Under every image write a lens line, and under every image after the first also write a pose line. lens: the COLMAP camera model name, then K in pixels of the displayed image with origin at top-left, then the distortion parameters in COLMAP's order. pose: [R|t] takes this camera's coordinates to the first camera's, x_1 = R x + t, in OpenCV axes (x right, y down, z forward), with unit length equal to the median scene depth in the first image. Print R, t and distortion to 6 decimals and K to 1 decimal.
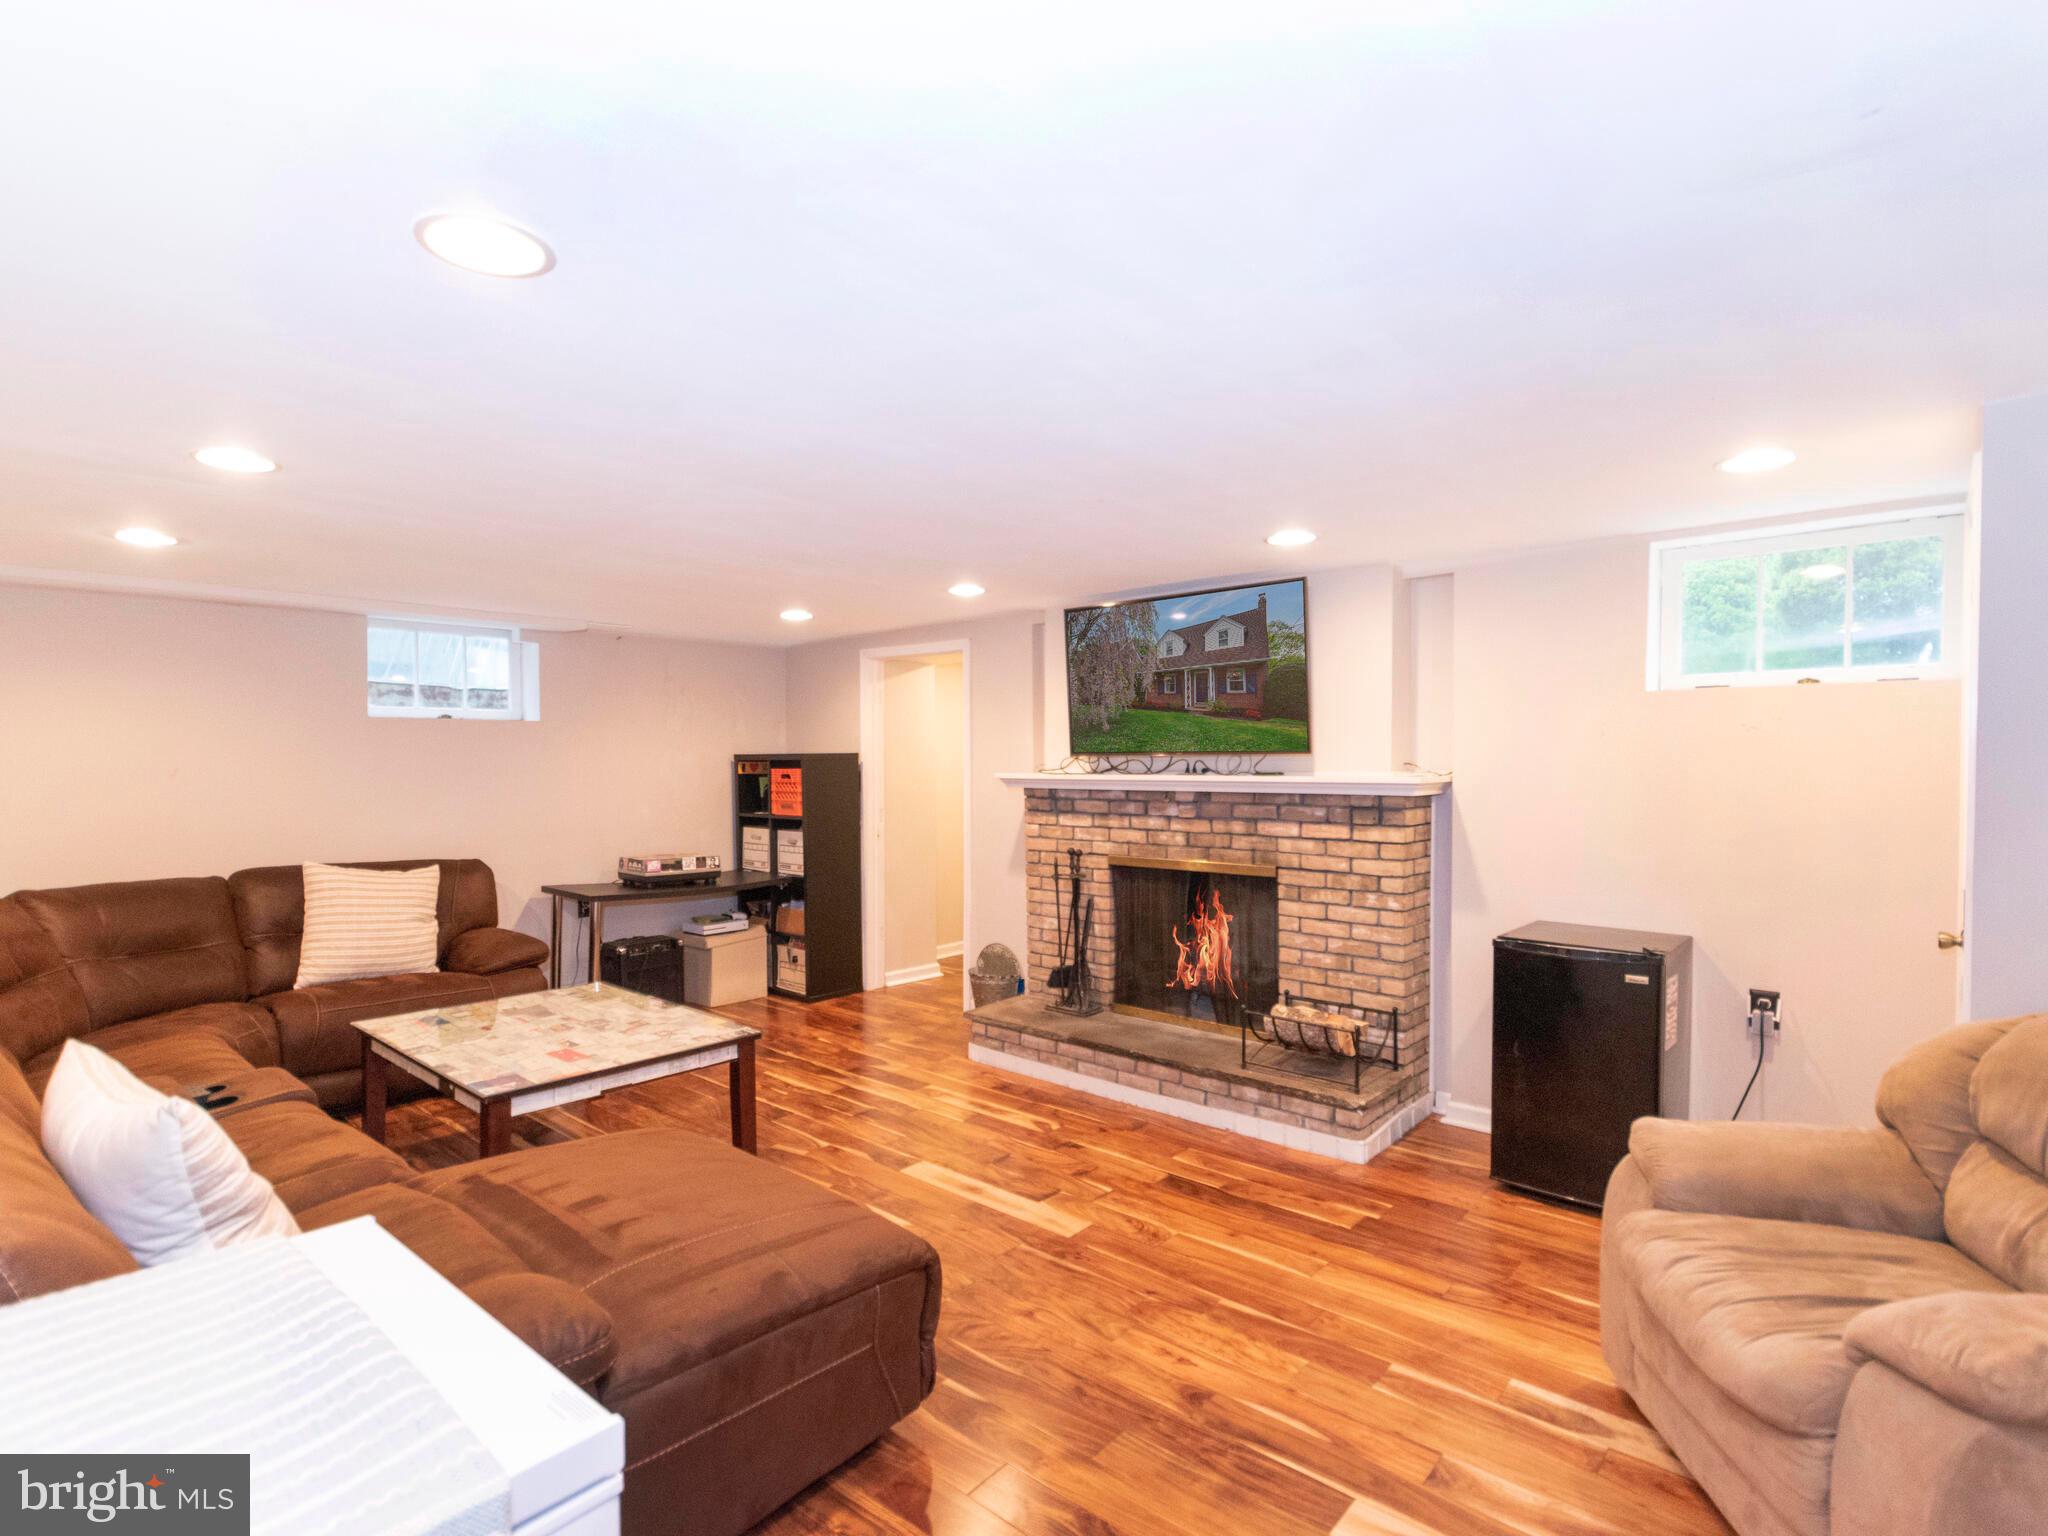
lens RADIAL K [[1072.0, 0, 1030.6], [0, 1072.0, 767.3], [0, 0, 1]] dist [-0.010218, -0.015123]
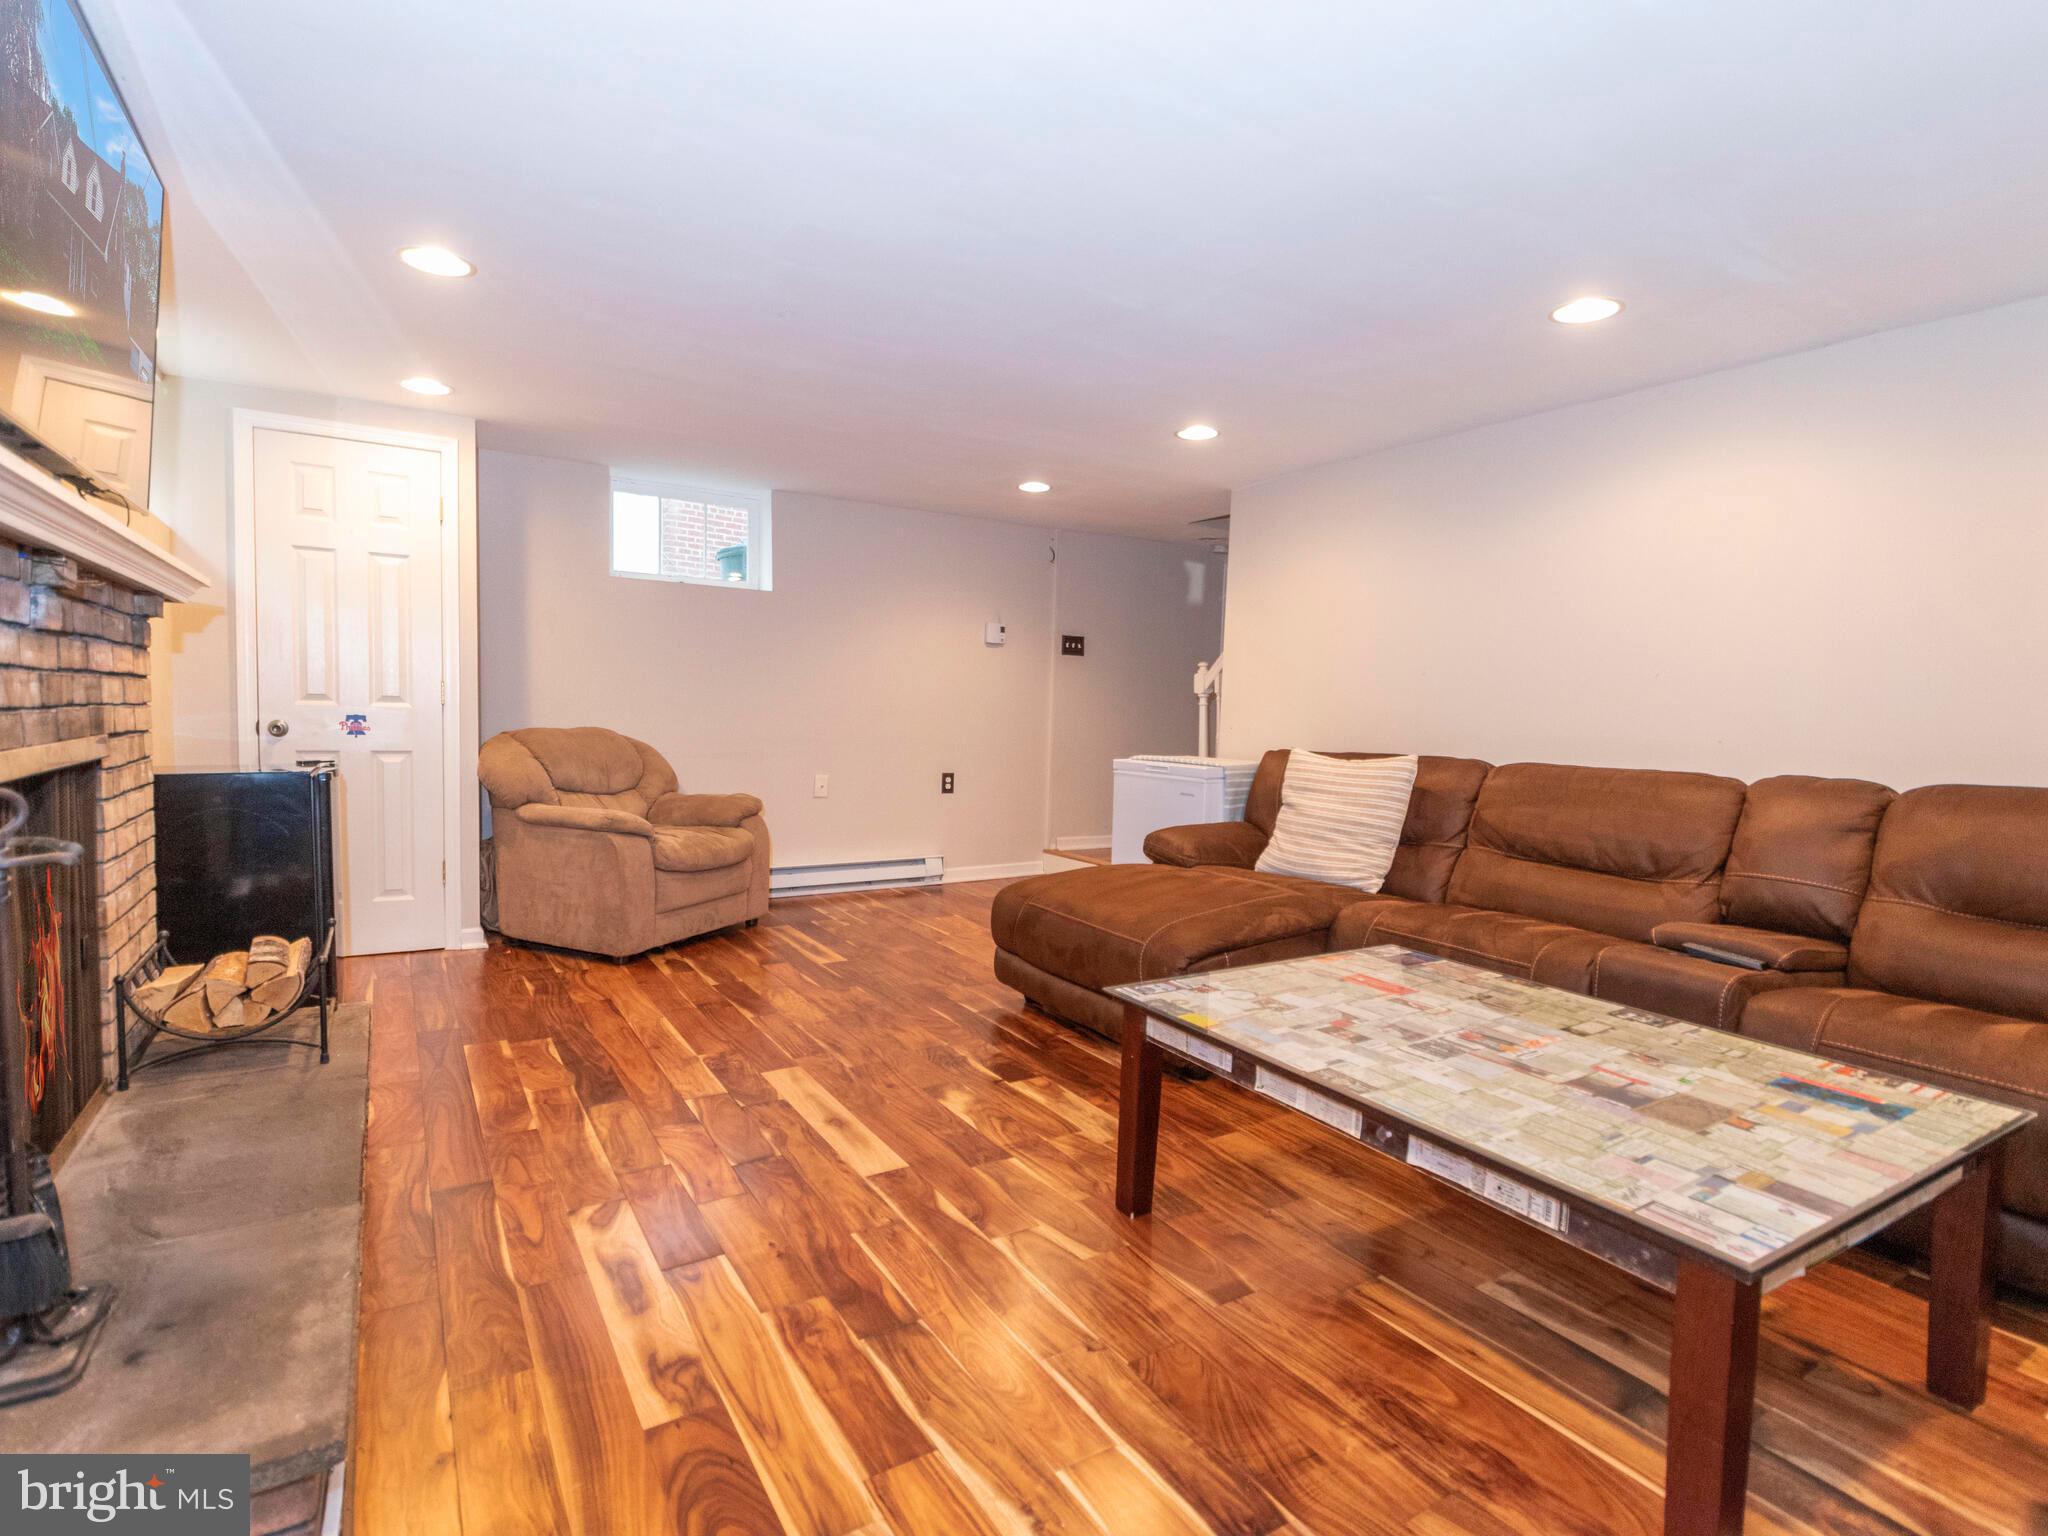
lens RADIAL K [[1072.0, 0, 1024.7], [0, 1072.0, 770.4], [0, 0, 1]] dist [-0.010218, -0.015123]
pose [[-0.961353, -0.031842, 0.273471, -0.365321], [-0.014776, 0.997825, 0.064241, 0.081036], [-0.274922, 0.057718, -0.959732, 1.588237]]
